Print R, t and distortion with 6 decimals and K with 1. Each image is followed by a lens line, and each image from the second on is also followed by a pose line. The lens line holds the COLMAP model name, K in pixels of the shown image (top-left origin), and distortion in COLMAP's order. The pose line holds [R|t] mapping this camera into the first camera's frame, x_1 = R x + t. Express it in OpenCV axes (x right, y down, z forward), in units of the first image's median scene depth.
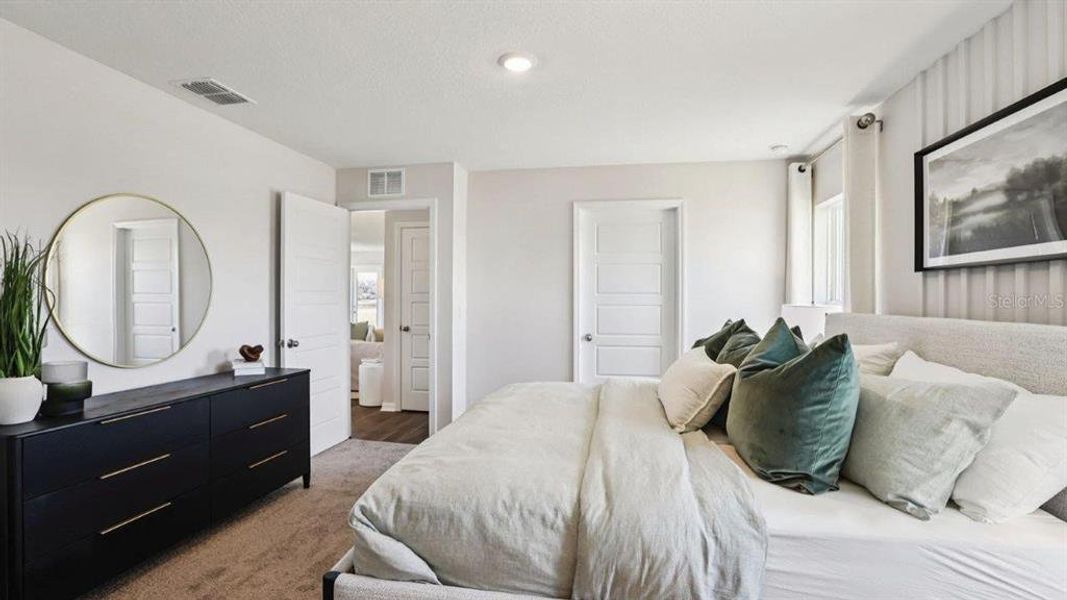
lens RADIAL K [[487.1, 0, 529.1], [0, 487.1, 302.1], [0, 0, 1]] dist [-0.049124, 0.016306]
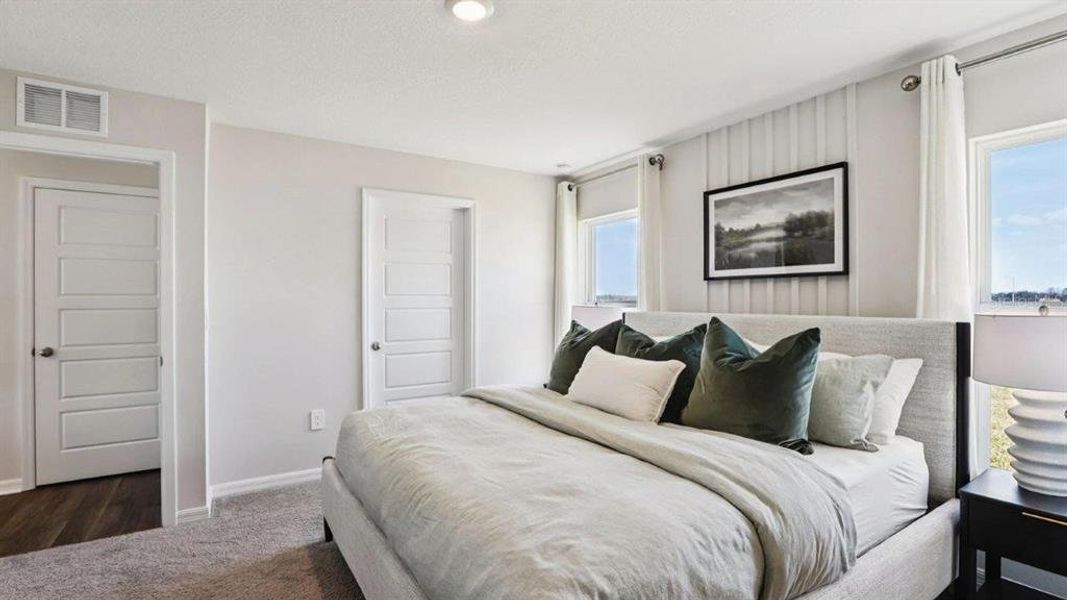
lens RADIAL K [[487.1, 0, 529.1], [0, 487.1, 302.1], [0, 0, 1]] dist [-0.049124, 0.016306]
pose [[0.728286, -0.007813, 0.685229, -0.553042], [0.009412, 0.999955, 0.001398, -0.009227], [-0.685209, 0.005432, 0.728327, 0.384136]]
